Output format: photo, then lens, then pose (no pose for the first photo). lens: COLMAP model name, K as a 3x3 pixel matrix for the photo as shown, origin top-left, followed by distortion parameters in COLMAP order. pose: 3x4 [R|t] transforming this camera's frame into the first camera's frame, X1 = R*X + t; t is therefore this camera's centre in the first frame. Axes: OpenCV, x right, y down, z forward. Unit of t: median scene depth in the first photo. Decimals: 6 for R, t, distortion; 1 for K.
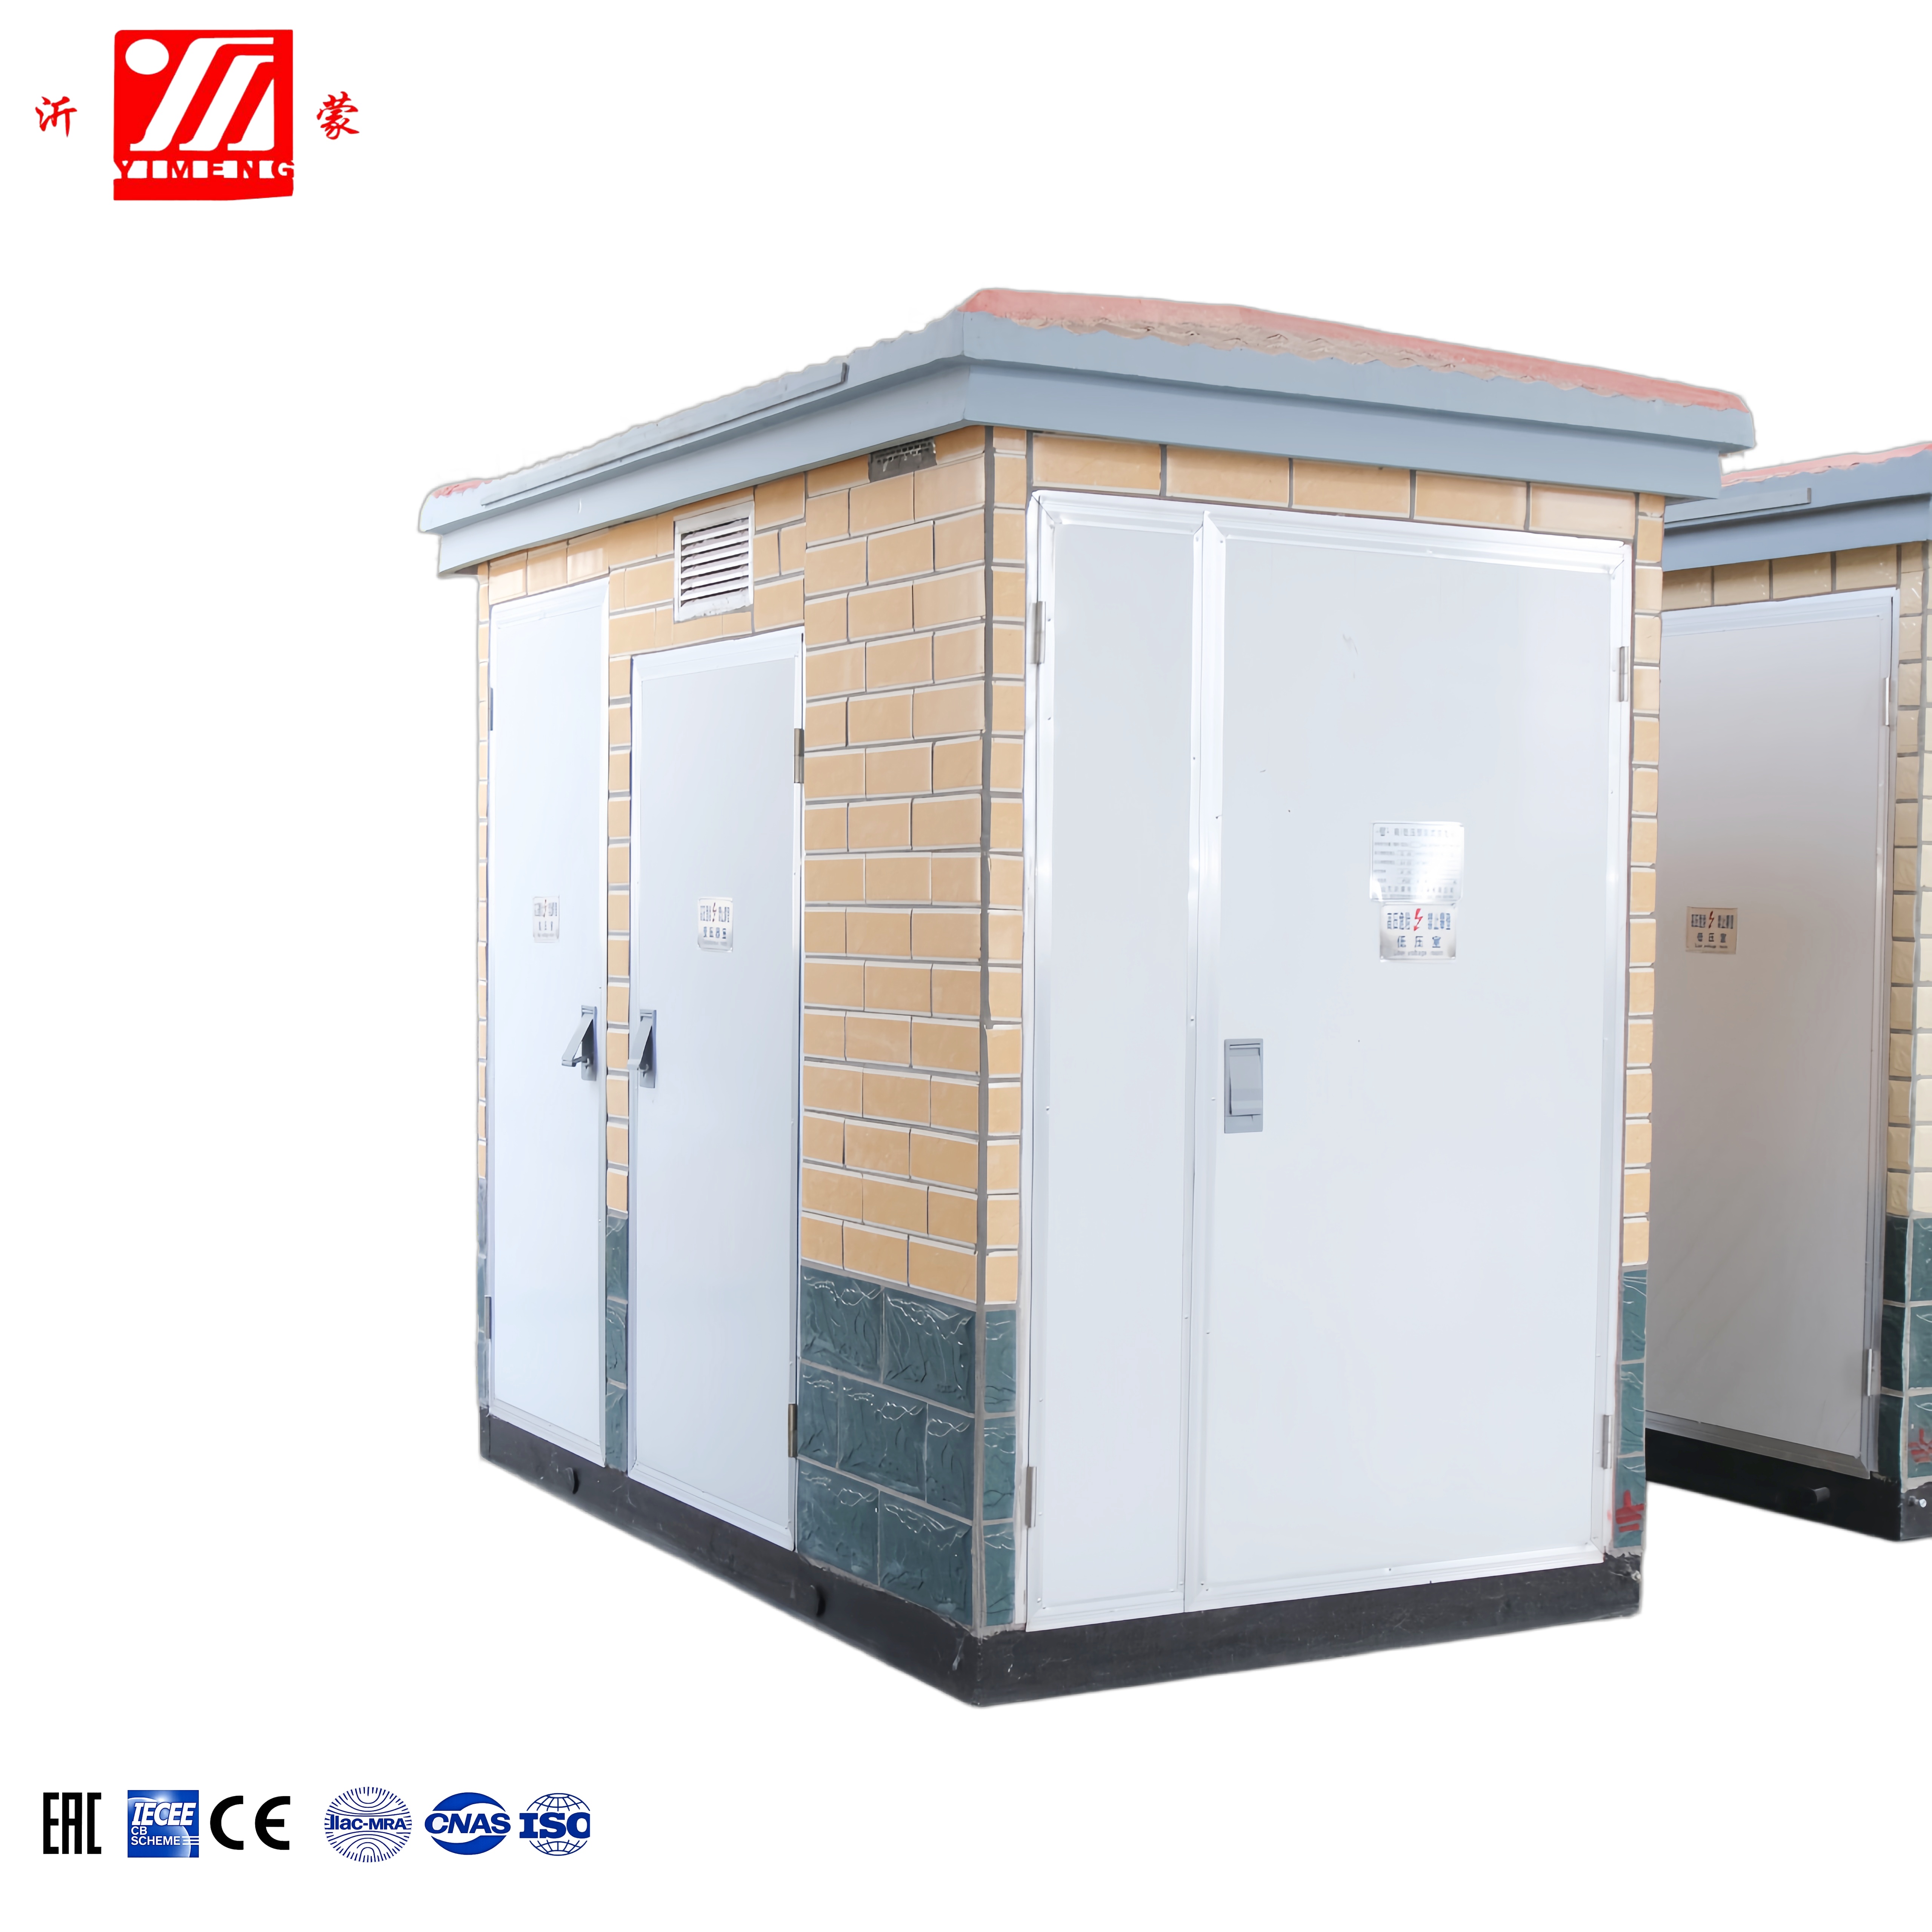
lens RADIAL K [[2976.5, 0, 966.0], [0, 2976.5, 966.0], [0, 0, 1]] dist [-0.164494, 0.155841]
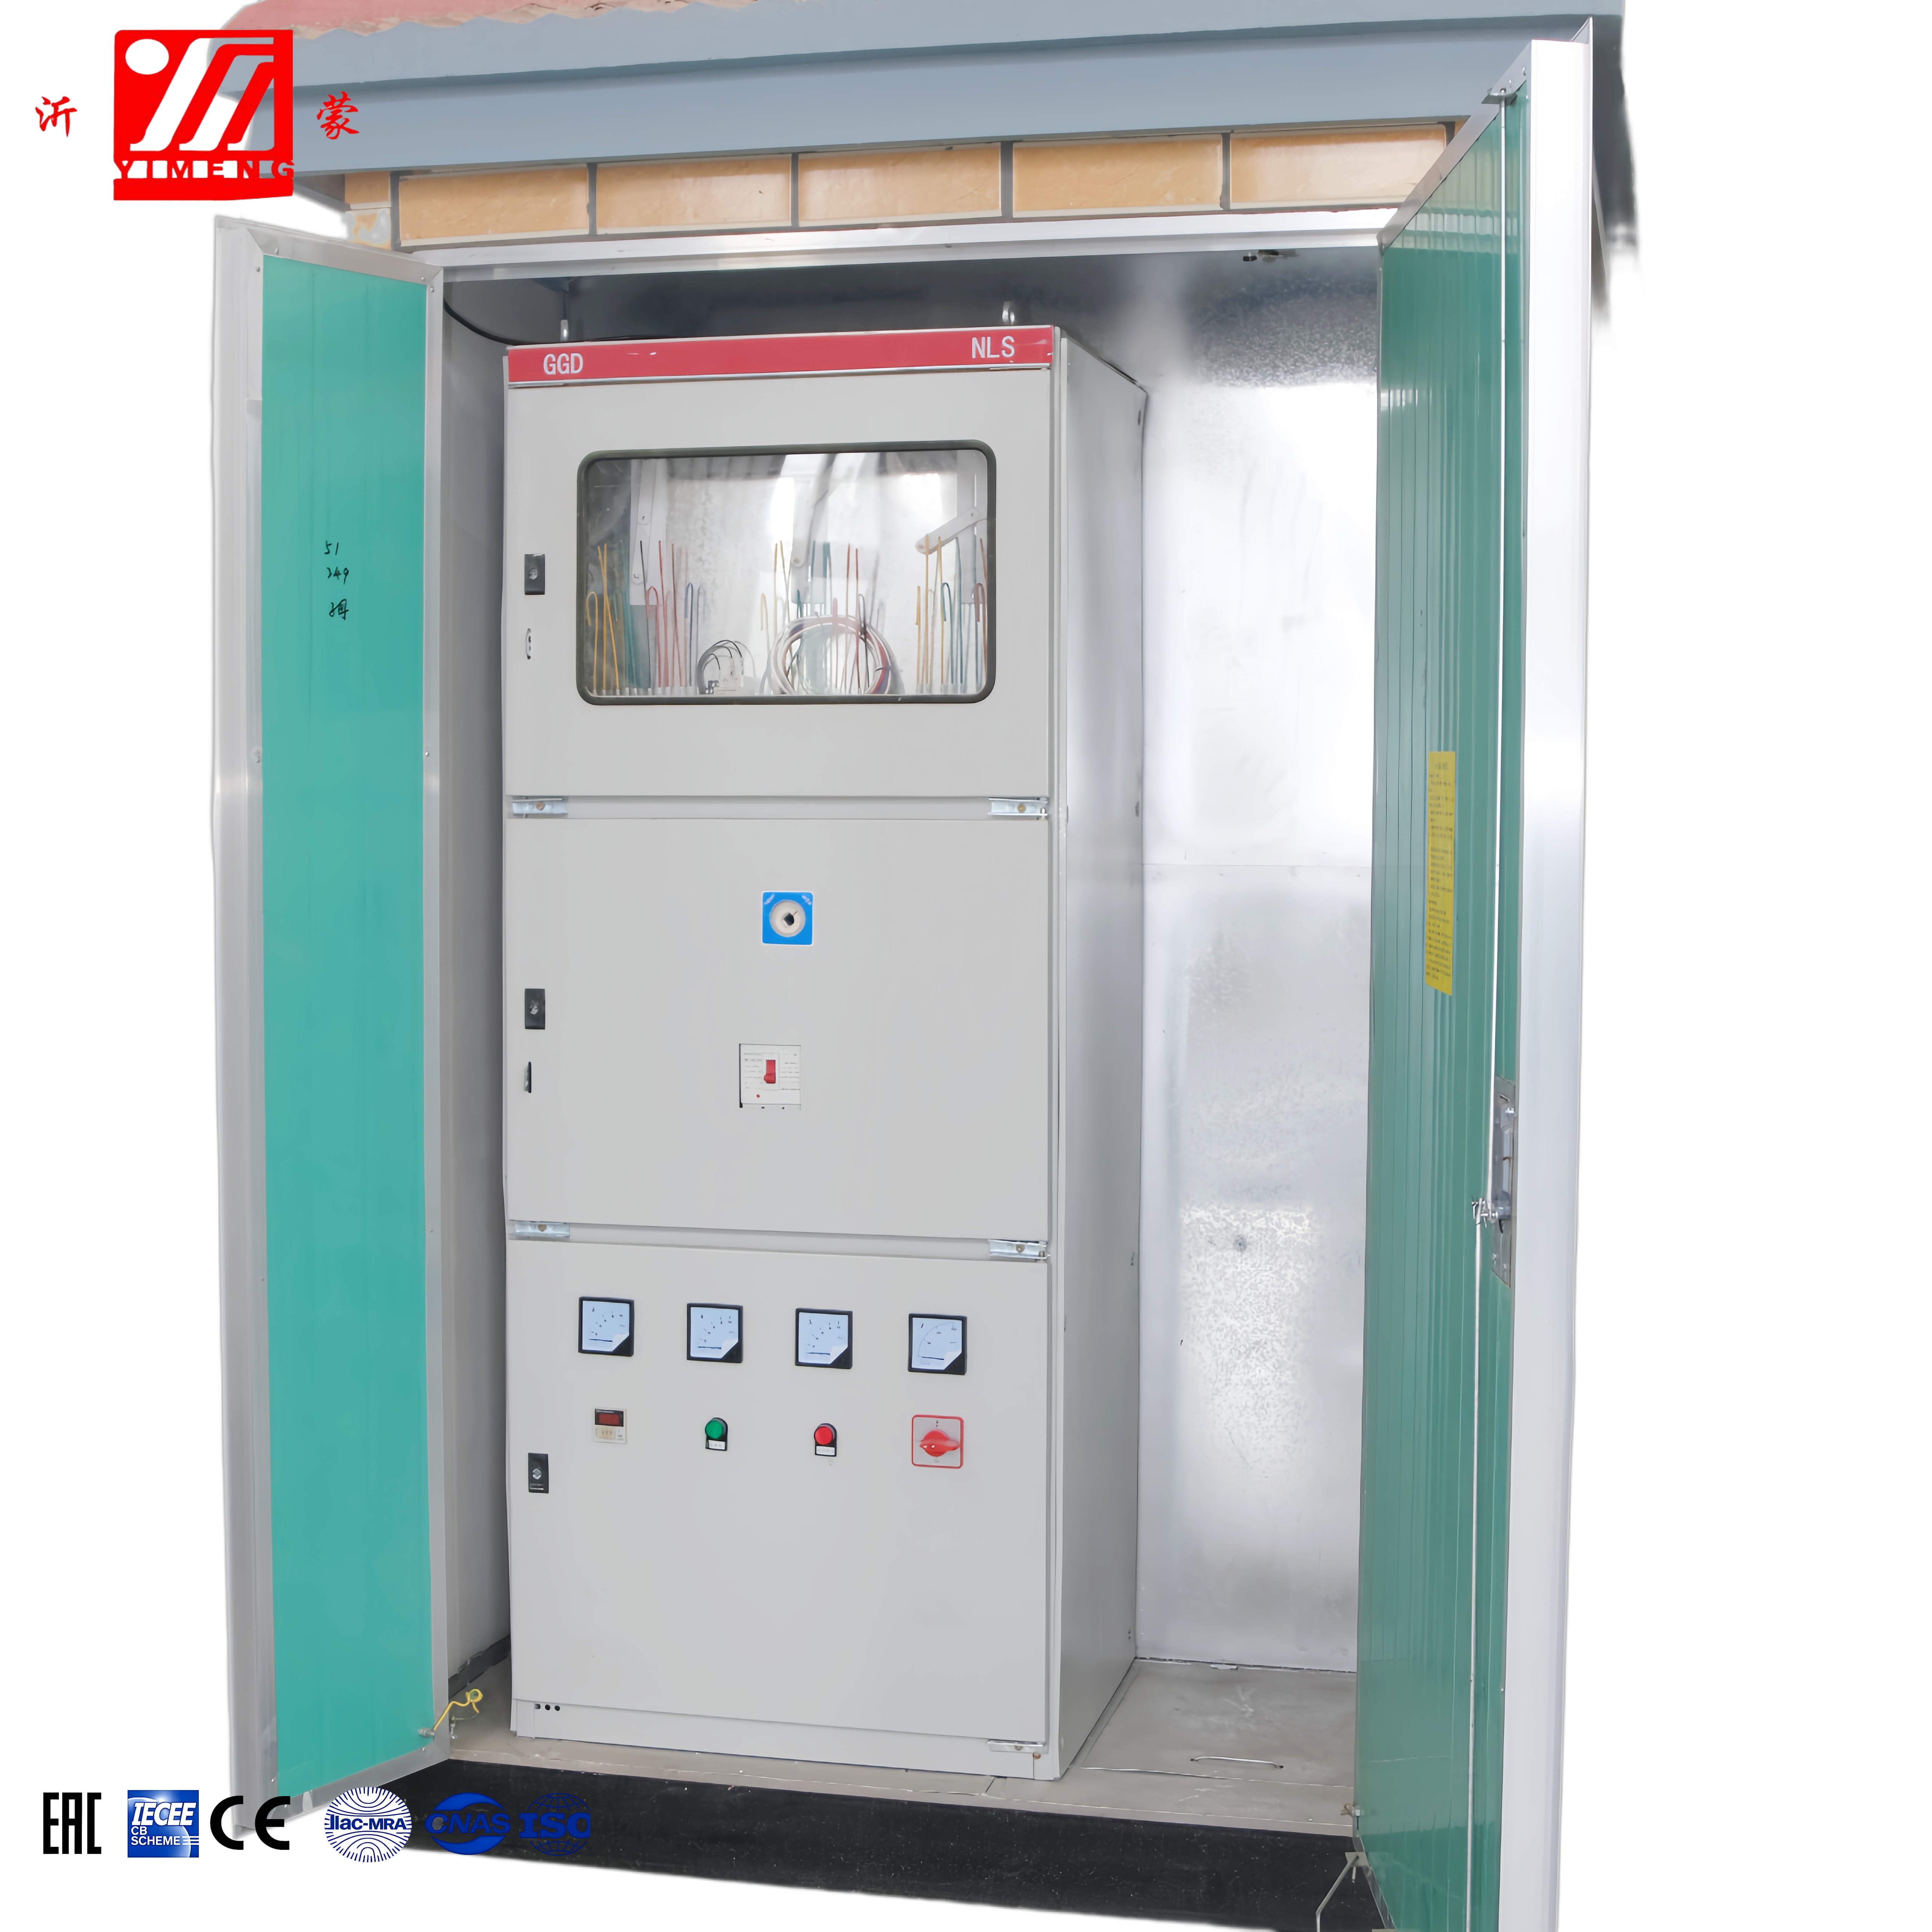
lens RADIAL K [[3297.1, 0, 966.2], [0, 3297.1, 1052.4], [0, 0, 1]] dist [-0.139525, 0.024421]
pose [[0.733843, 0.043145, -0.677948, 0.644720], [-0.014557, 0.998751, 0.047804, 0.000250], [0.679163, -0.025211, 0.733554, 0.452508]]
